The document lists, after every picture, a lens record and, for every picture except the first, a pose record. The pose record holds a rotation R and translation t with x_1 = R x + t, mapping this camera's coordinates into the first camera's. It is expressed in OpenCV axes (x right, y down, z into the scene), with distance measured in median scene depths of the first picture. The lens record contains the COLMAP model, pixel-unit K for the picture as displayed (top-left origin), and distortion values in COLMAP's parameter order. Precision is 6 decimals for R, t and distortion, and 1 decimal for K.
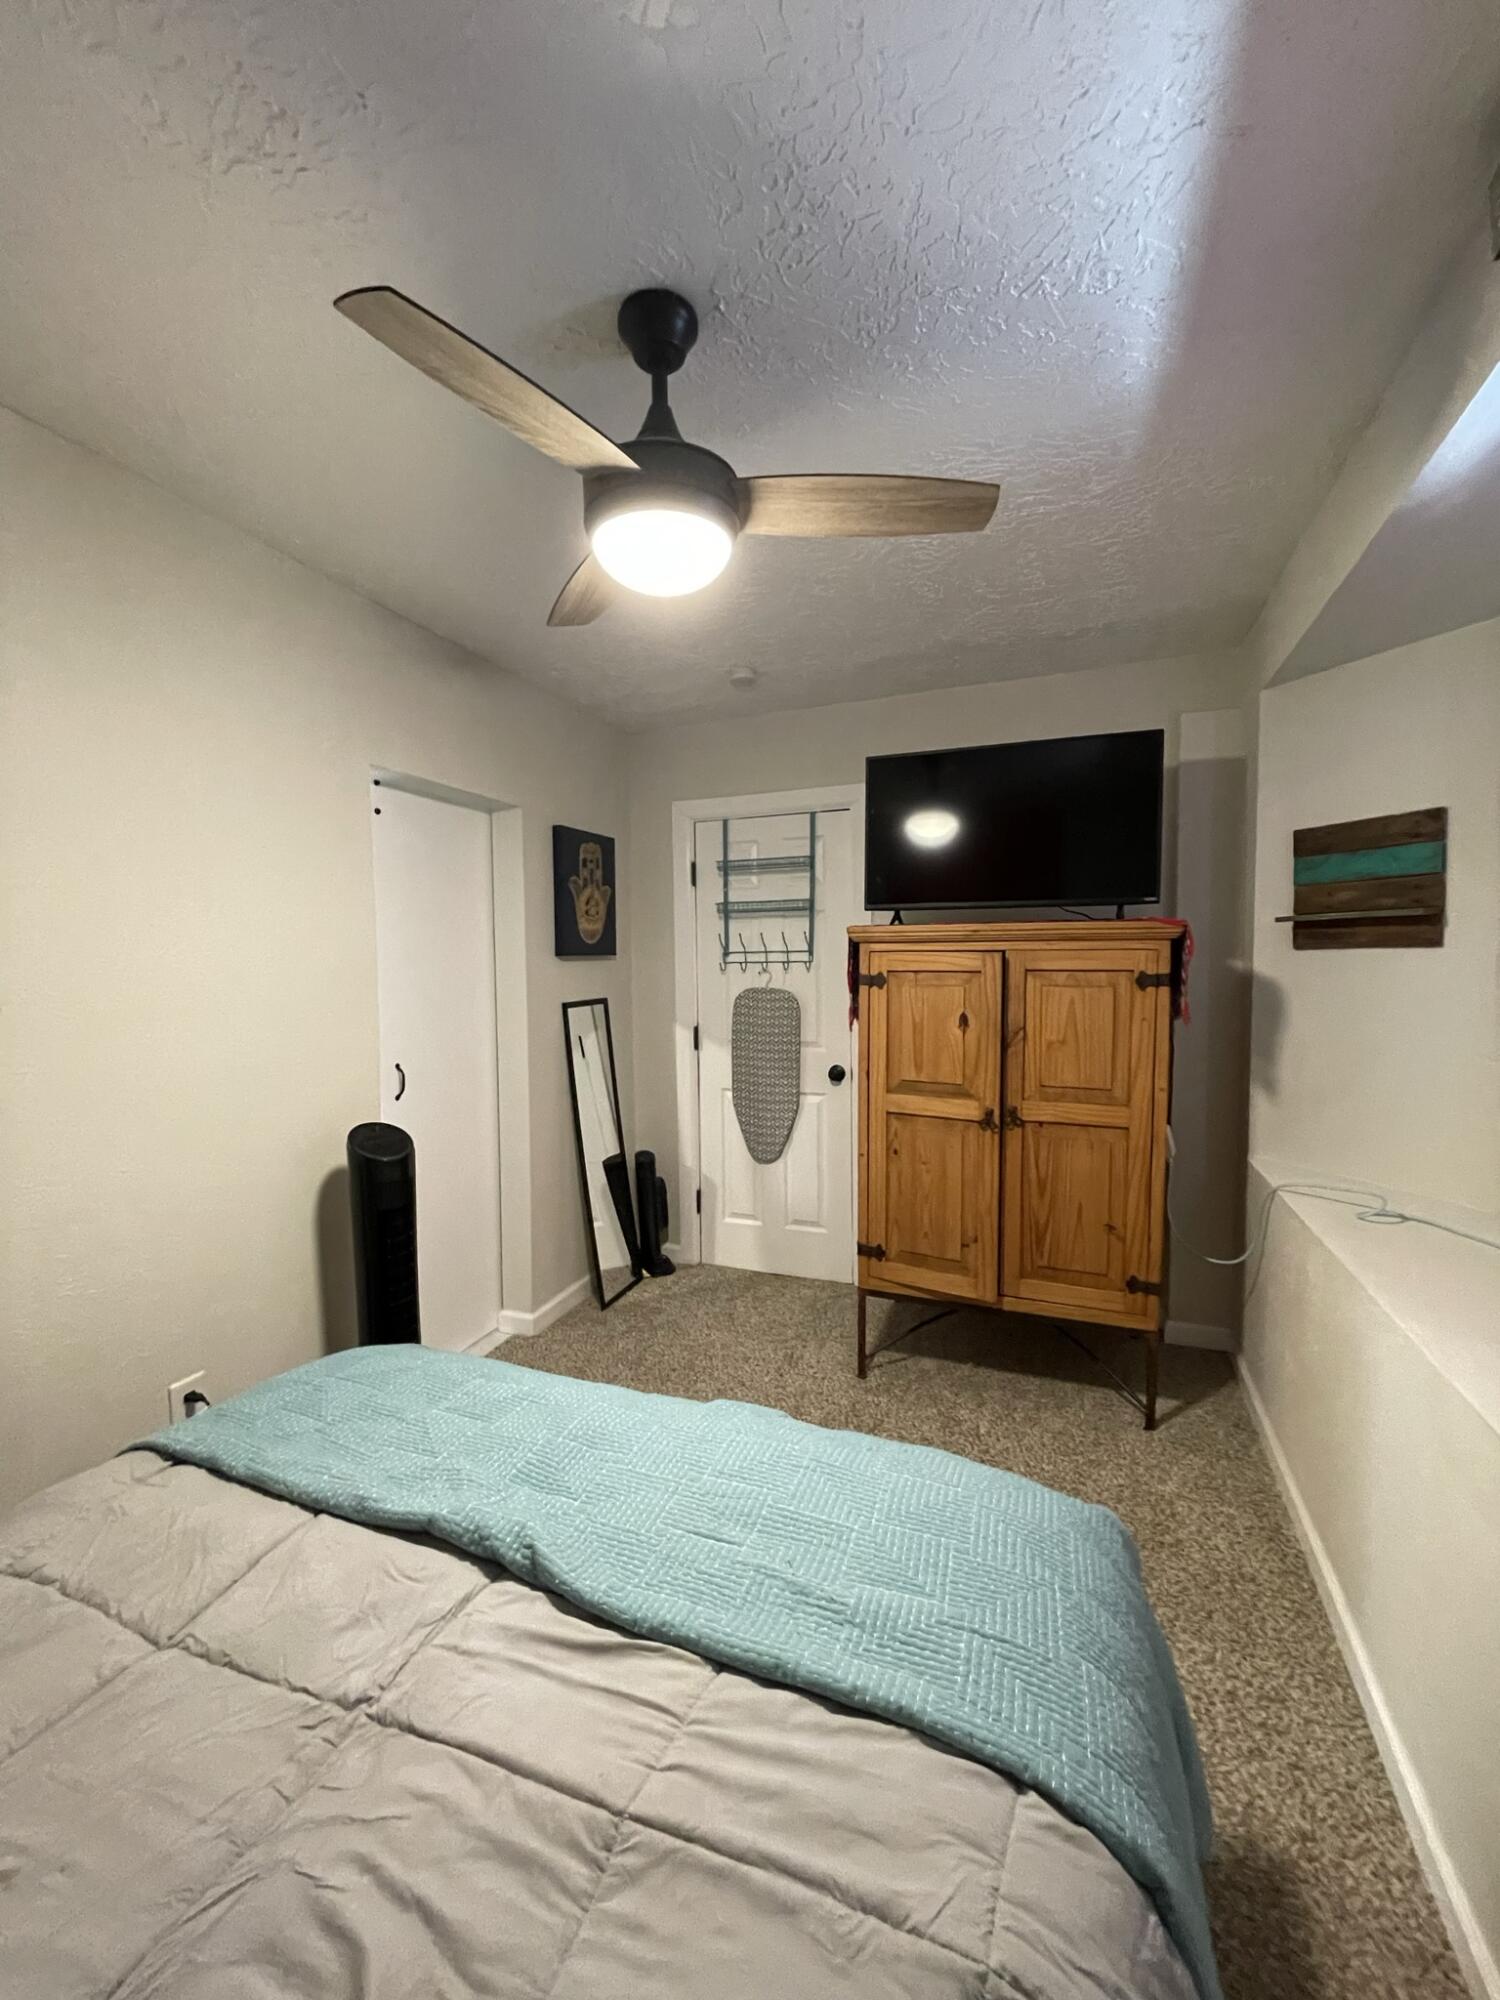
lens RADIAL K [[811.1, 0, 746.7], [0, 811.1, 1001.7], [0, 0, 1]] dist [-0.001385, 0.001050]
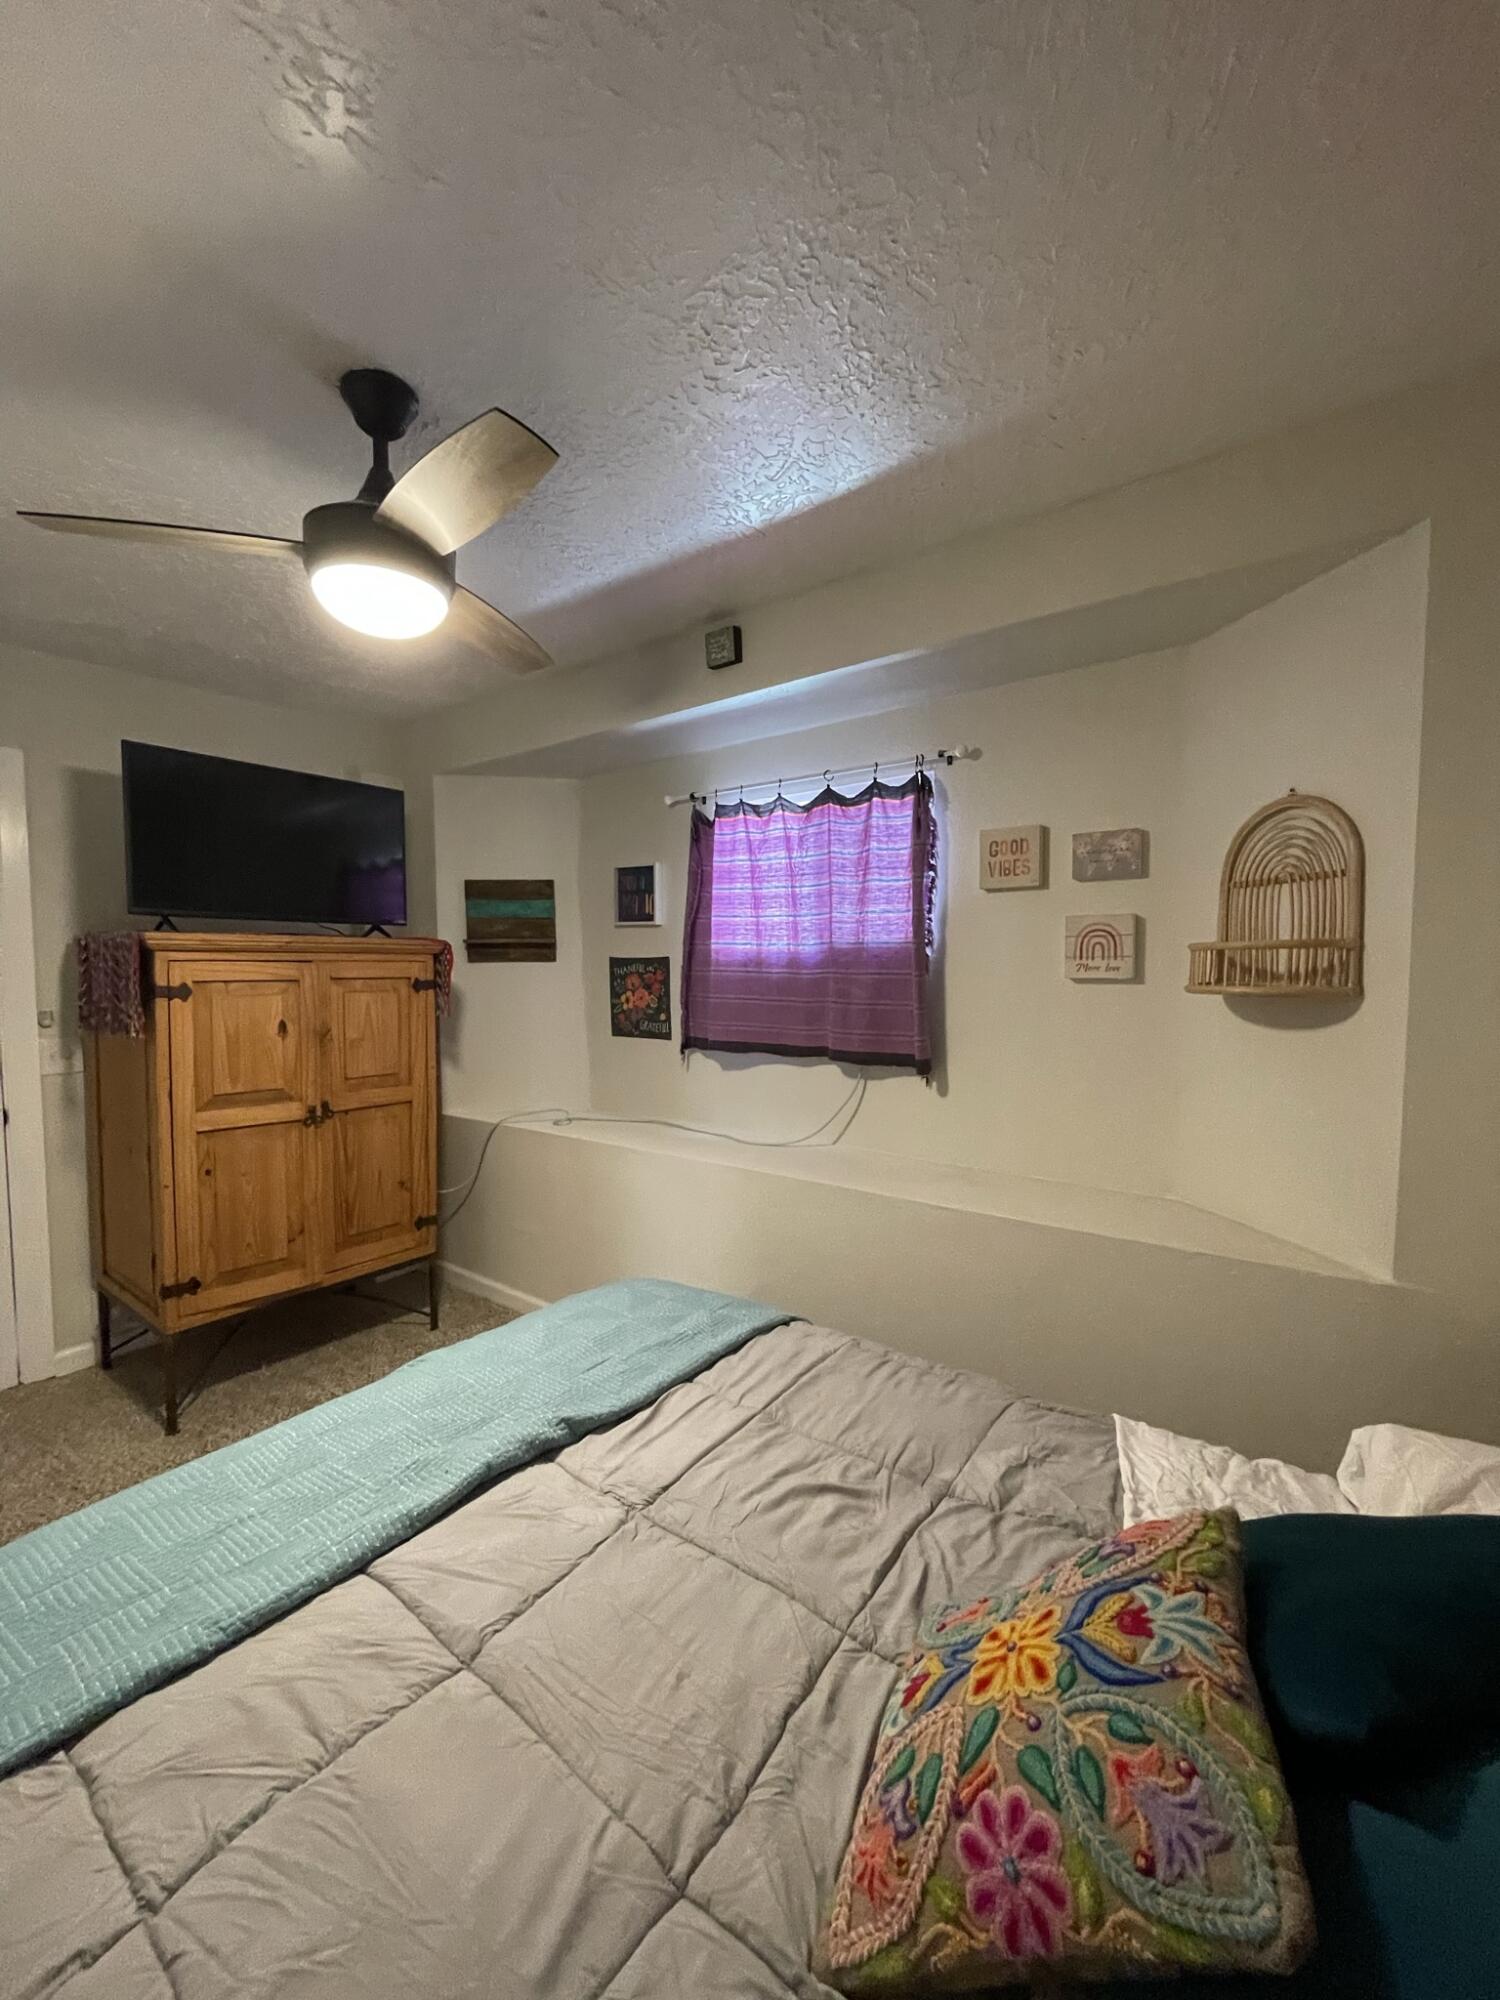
lens RADIAL K [[811.1, 0, 743.8], [0, 811.1, 1001.3], [0, 0, 1]] dist [-0.001385, 0.001050]
pose [[0.265549, -0.038189, 0.963341, -0.612470], [0.051242, 0.998362, 0.025452, -0.006915], [-0.962735, 0.042605, 0.267071, 0.148917]]
